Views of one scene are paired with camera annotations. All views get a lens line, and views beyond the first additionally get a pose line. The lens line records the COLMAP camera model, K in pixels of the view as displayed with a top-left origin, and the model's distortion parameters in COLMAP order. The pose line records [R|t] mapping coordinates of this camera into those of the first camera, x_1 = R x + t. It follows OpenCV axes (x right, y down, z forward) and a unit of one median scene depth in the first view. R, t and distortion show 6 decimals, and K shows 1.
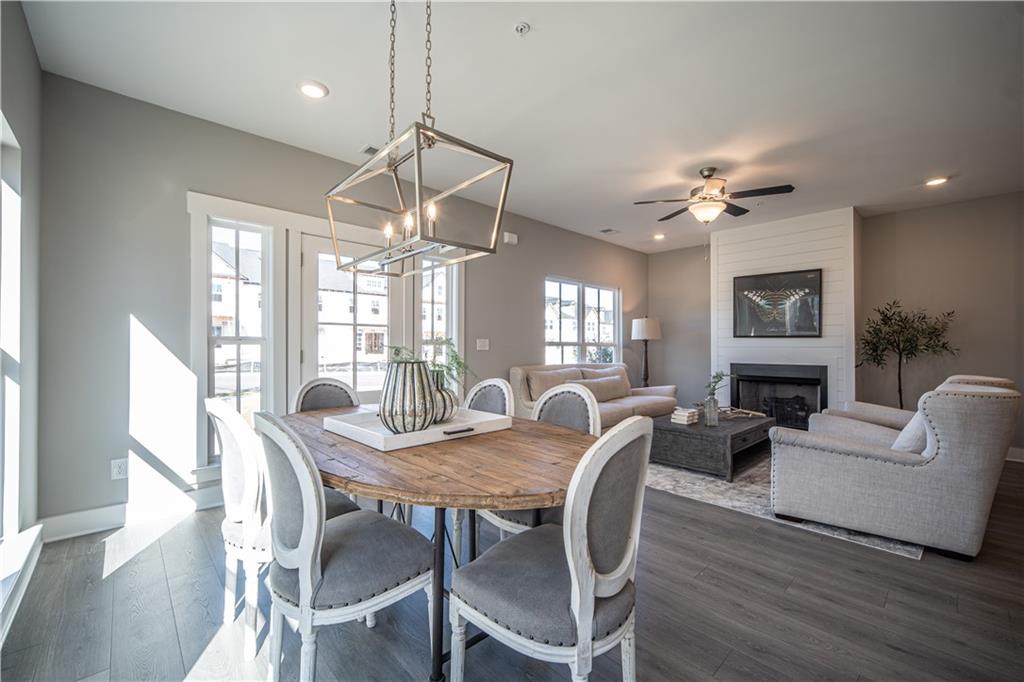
lens RADIAL K [[419.9, 0, 512.7], [0, 419.9, 342.8], [0, 0, 1]] dist [-0.007198, 0.000184]
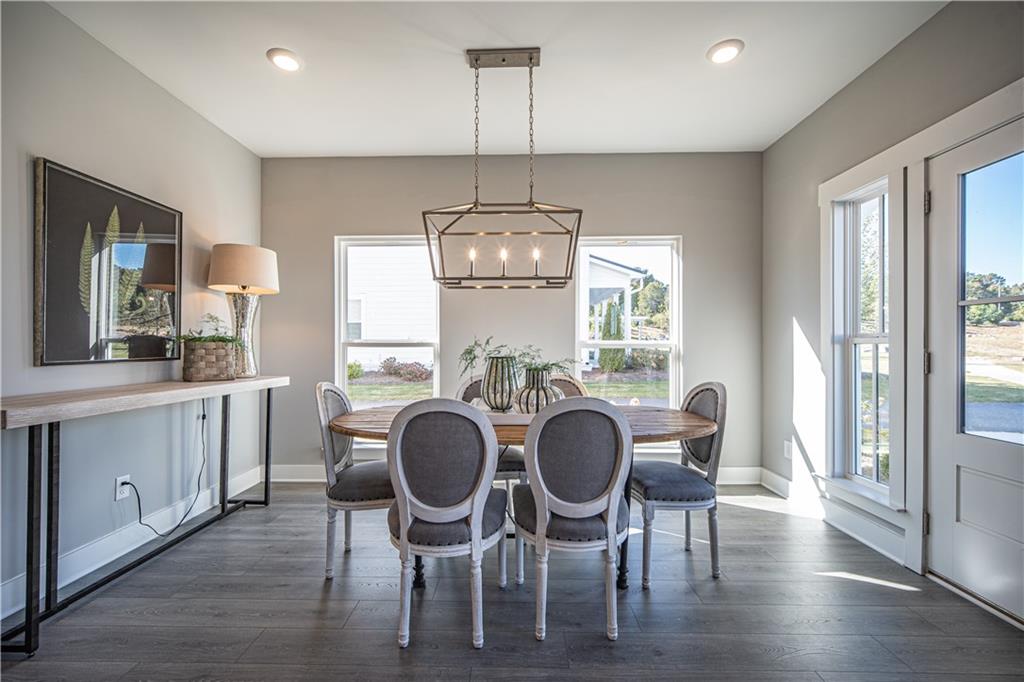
lens RADIAL K [[419.9, 0, 509.3], [0, 419.9, 343.0], [0, 0, 1]] dist [-0.007198, 0.000184]
pose [[-0.691468, -0.003057, -0.722401, 0.423923], [0.001952, 0.999979, -0.006101, 0.007113], [0.722405, -0.005629, -0.691448, 1.179584]]
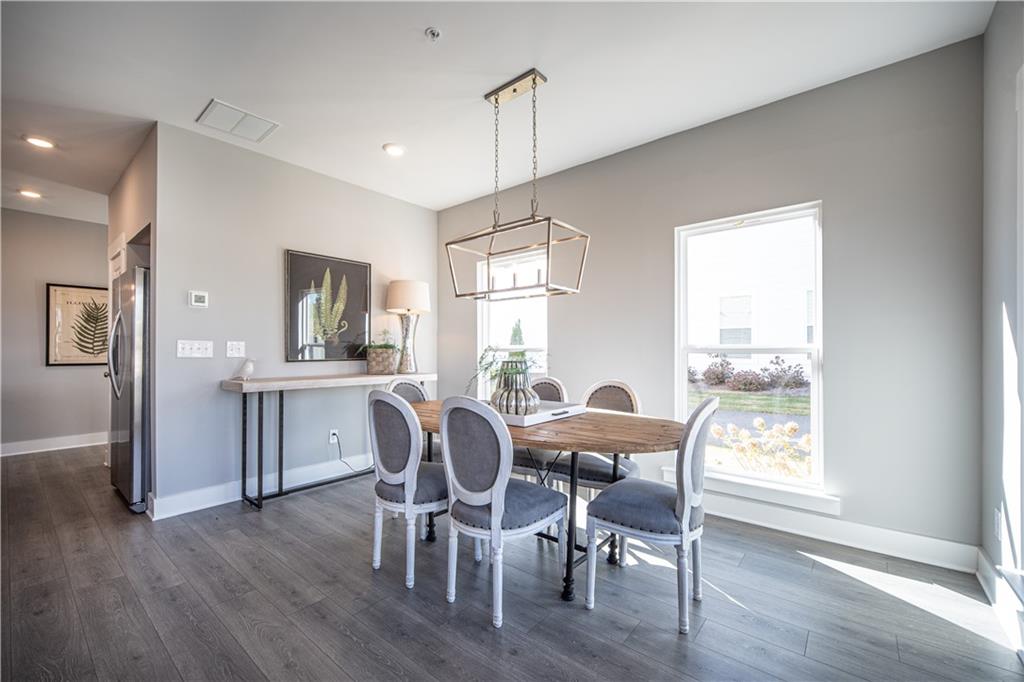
lens RADIAL K [[419.9, 0, 497.6], [0, 419.9, 347.2], [0, 0, 1]] dist [-0.007198, 0.000184]
pose [[-0.991970, 0.002611, -0.126443, -0.015044], [0.003700, 0.999958, -0.008376, 0.006815], [0.126416, -0.008777, -0.991939, 1.494376]]
